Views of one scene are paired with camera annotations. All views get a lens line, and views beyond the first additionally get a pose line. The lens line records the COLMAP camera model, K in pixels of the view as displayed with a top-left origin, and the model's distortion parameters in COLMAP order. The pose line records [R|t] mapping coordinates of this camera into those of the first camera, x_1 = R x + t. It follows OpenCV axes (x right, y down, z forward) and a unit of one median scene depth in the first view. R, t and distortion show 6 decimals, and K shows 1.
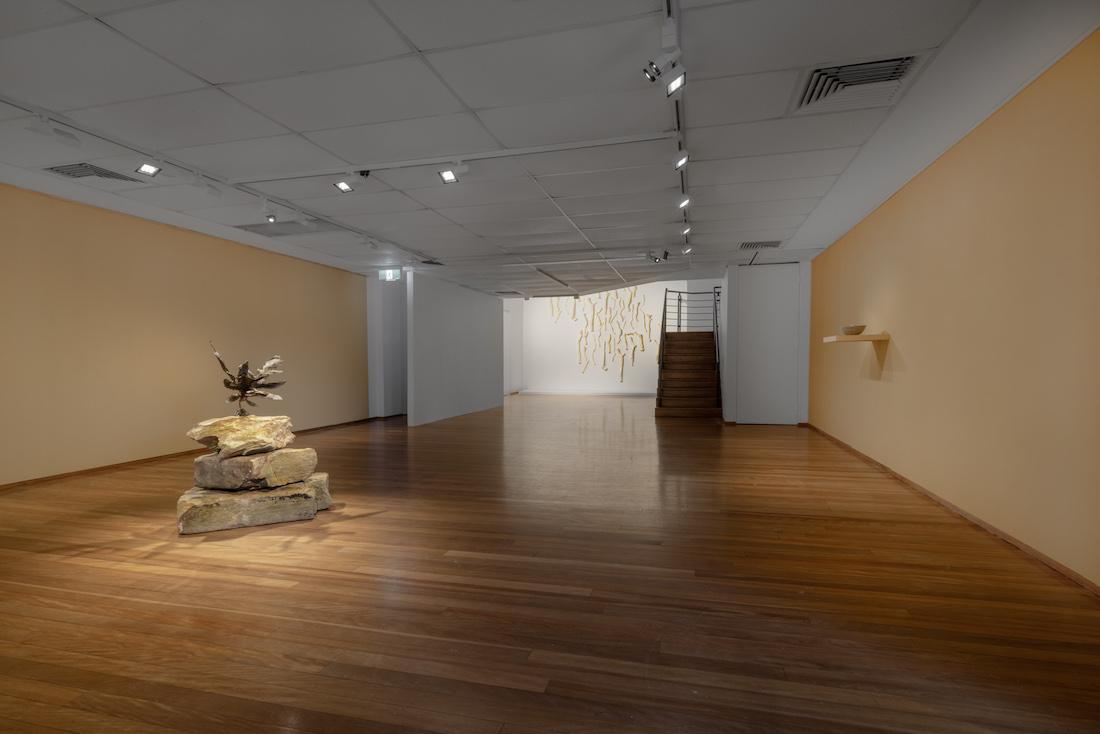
lens RADIAL K [[527.6, 0, 552.7], [0, 527.6, 389.4], [0, 0, 1]] dist [0.000729, 0.000917]
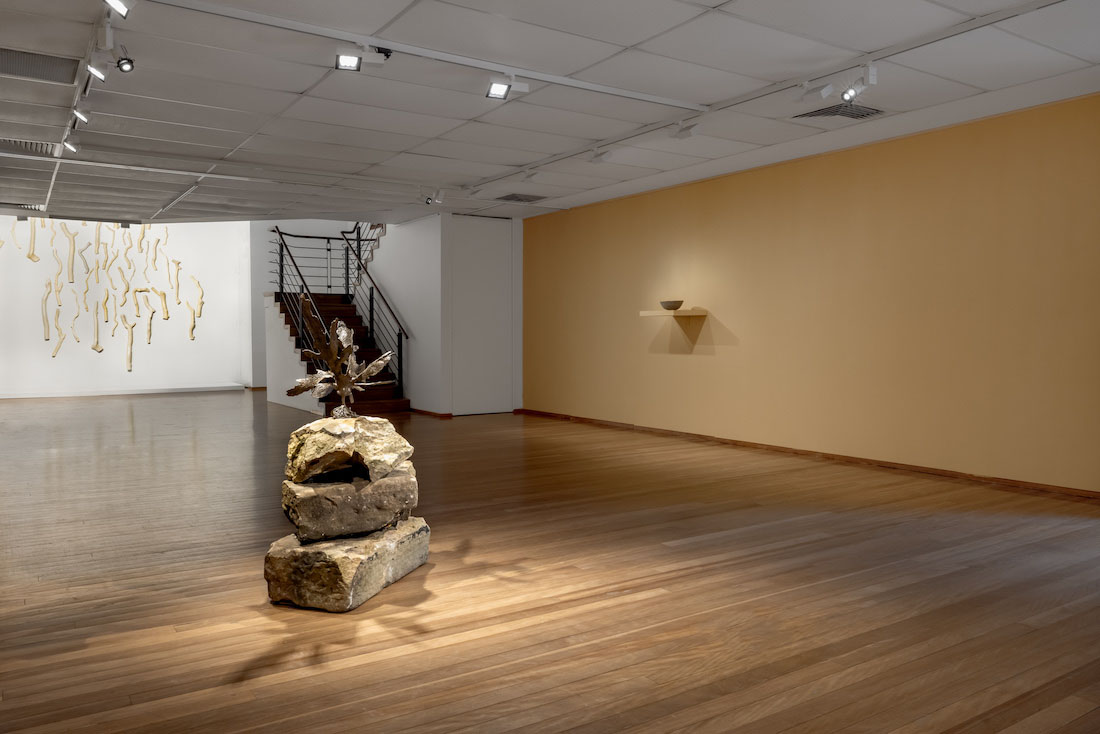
lens RADIAL K [[826.8, 0, 549.1], [0, 826.8, 384.5], [0, 0, 1]] dist [-0.005246, -0.000026]
pose [[0.670914, -0.039135, 0.740502, -1.305669], [0.037246, 0.999124, 0.019057, 0.001858], [-0.740599, 0.014795, 0.671784, 0.186266]]
